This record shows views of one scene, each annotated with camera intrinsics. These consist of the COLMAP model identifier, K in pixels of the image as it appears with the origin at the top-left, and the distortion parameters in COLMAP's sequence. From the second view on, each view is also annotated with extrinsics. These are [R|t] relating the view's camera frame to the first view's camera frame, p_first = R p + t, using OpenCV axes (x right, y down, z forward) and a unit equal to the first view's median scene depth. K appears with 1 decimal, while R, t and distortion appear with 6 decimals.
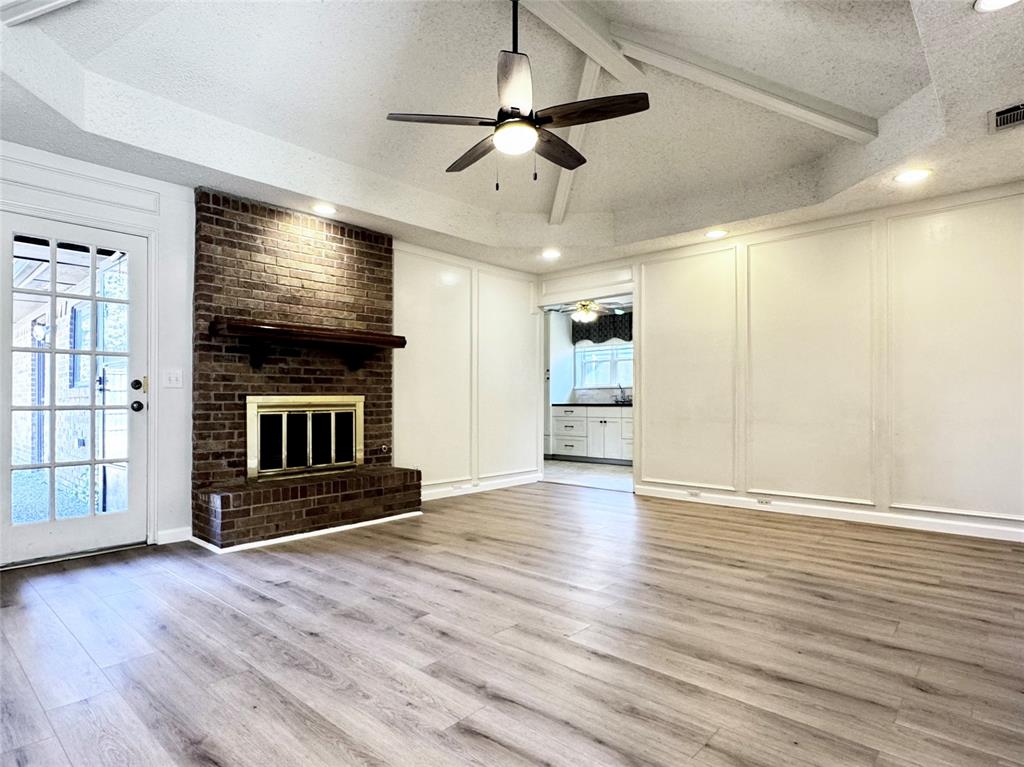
lens RADIAL K [[559.9, 0, 465.0], [0, 559.9, 394.6], [0, 0, 1]] dist [-0.003418, -0.001773]
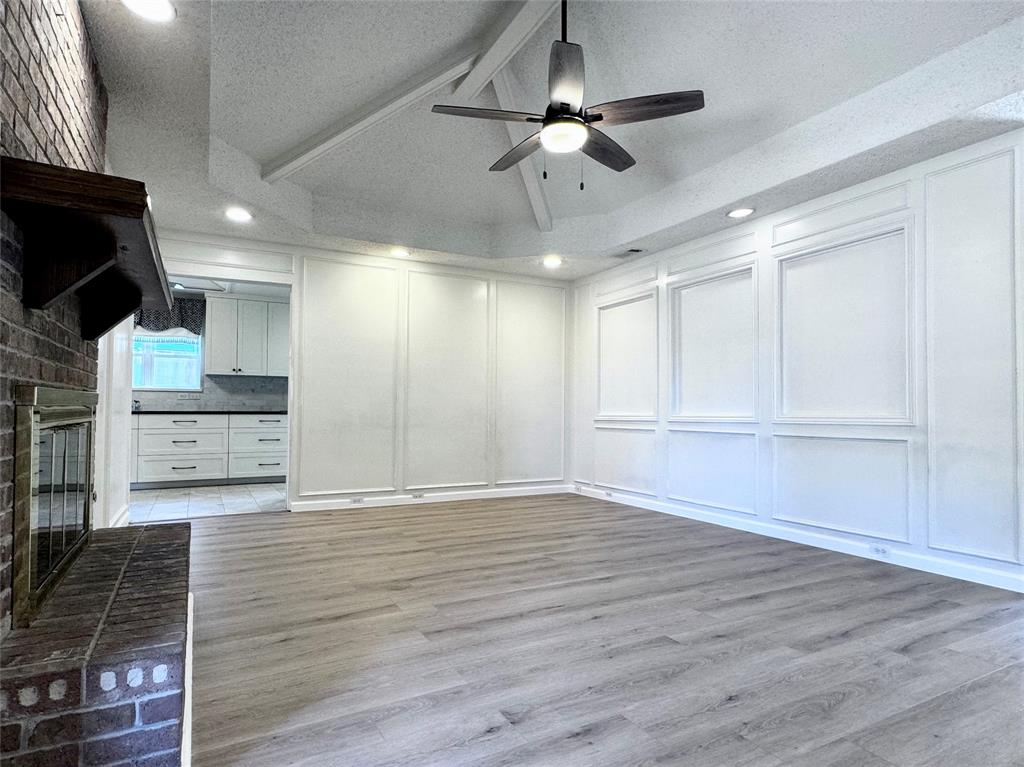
lens RADIAL K [[567.7, 0, 480.3], [0, 567.7, 402.2], [0, 0, 1]] dist [0.000668, -0.000096]
pose [[0.322442, 0.016317, 0.946449, -0.653339], [-0.017231, 0.999787, -0.011366, 0.010753], [-0.946432, -0.012643, 0.322655, 0.607316]]
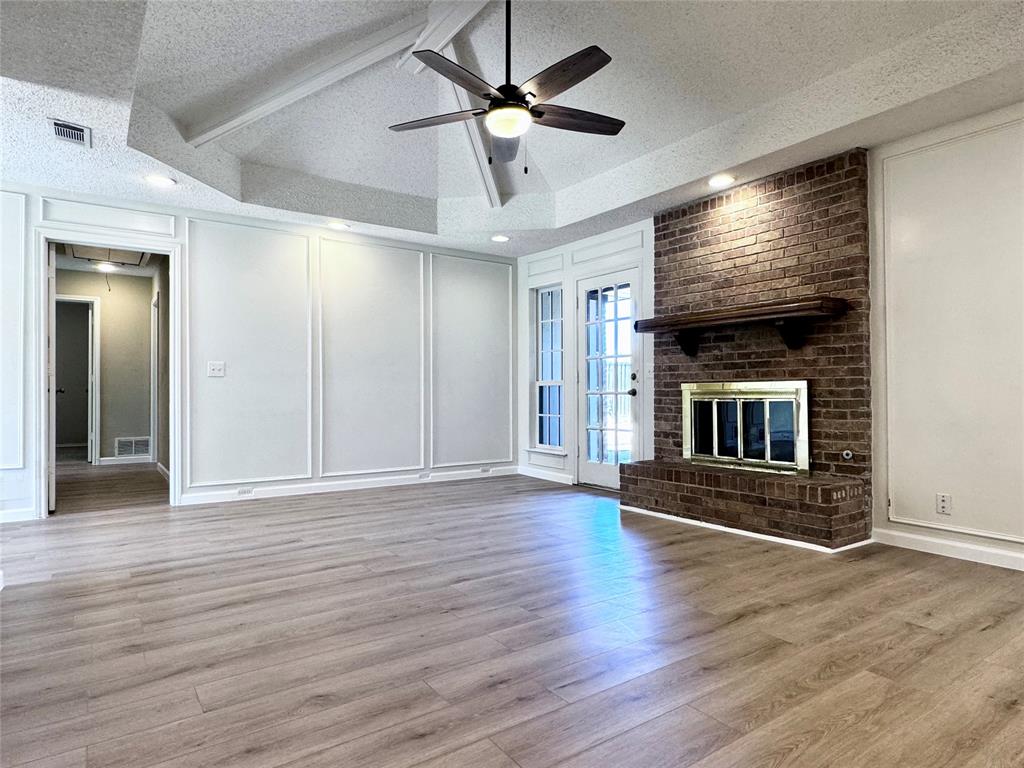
lens RADIAL K [[606.6, 0, 512.0], [0, 606.6, 384.0], [0, 0, 1]] dist [0.000809, 0.001226]
pose [[-0.181822, -0.010984, -0.983270, 0.847727], [0.012459, 0.999832, -0.013472, 0.015141], [0.983252, -0.014700, -0.181655, 0.888247]]
